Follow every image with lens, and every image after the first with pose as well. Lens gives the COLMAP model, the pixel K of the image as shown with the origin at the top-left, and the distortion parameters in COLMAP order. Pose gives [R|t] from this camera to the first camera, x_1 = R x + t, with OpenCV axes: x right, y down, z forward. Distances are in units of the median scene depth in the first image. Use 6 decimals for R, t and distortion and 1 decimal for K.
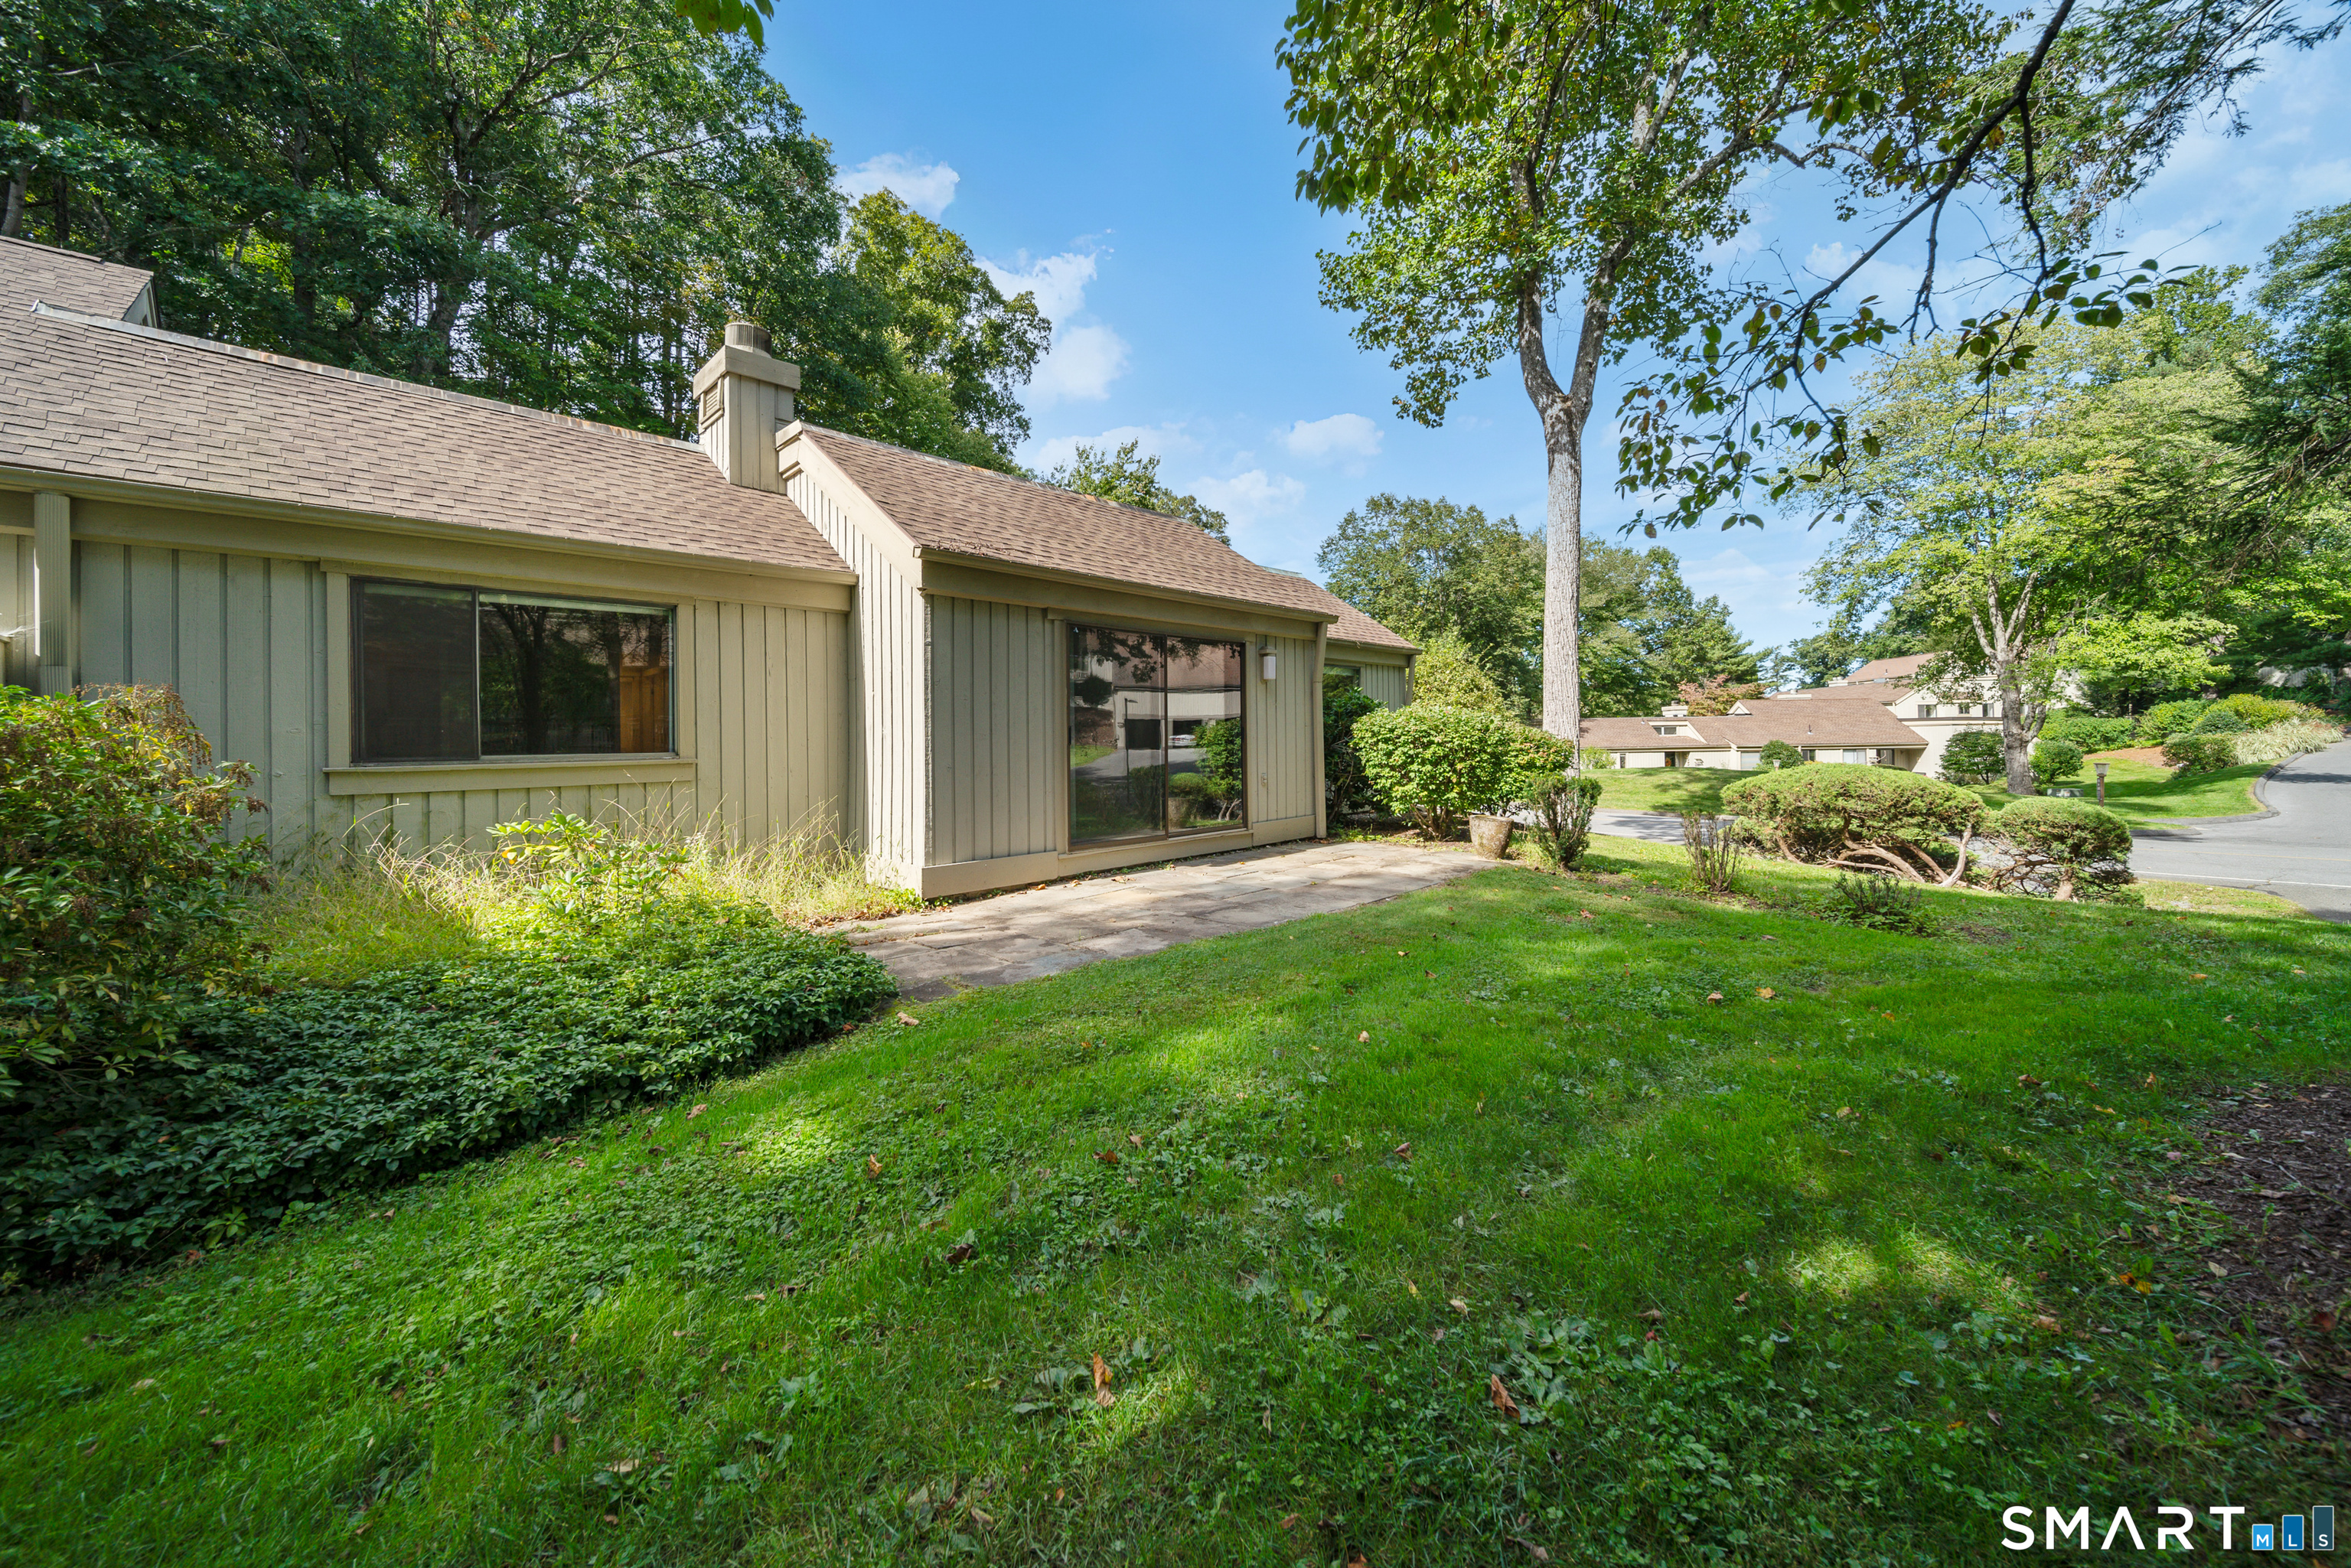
lens RADIAL K [[847.3, 0, 1175.7], [0, 847.3, 751.7], [0, 0, 1]] dist [-0.001161, -0.000129]
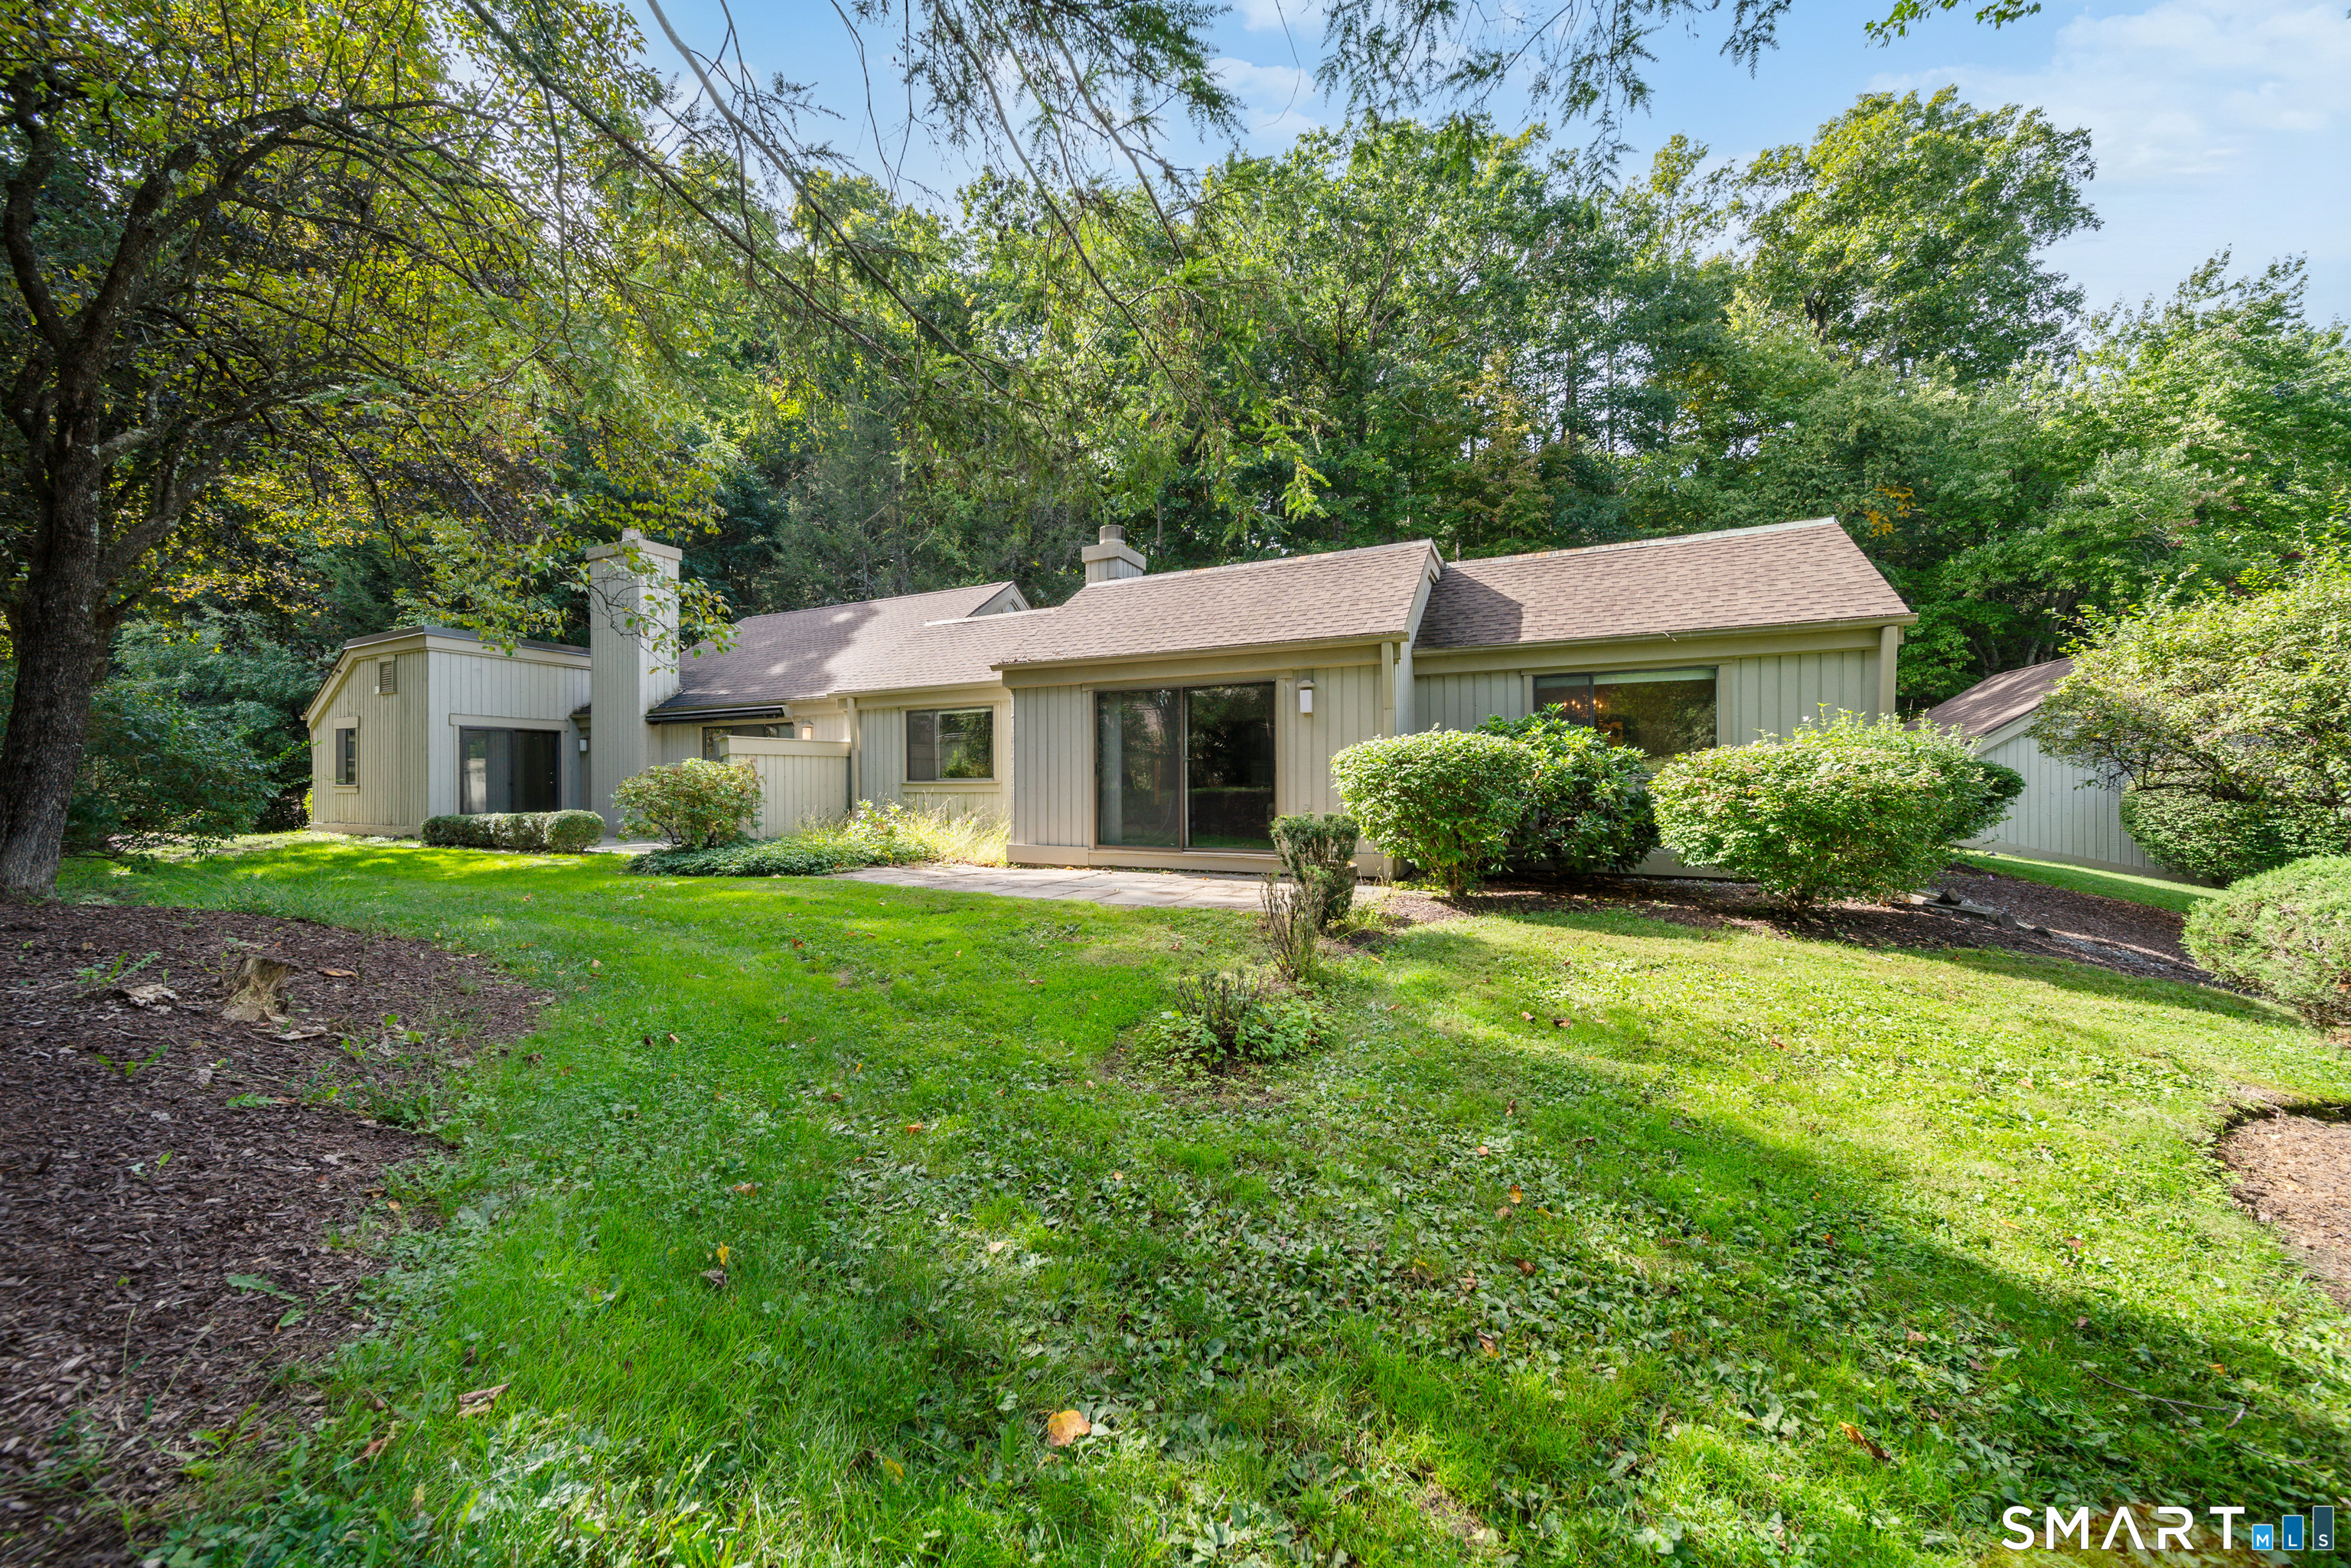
lens RADIAL K [[847.3, 0, 1175.7], [0, 847.3, 751.7], [0, 0, 1]] dist [-0.001161, -0.000129]
pose [[0.336236, -0.020636, -0.941552, 1.187179], [-0.007738, 0.999666, -0.024673, -0.012926], [0.941746, 0.015582, 0.335964, 0.589187]]
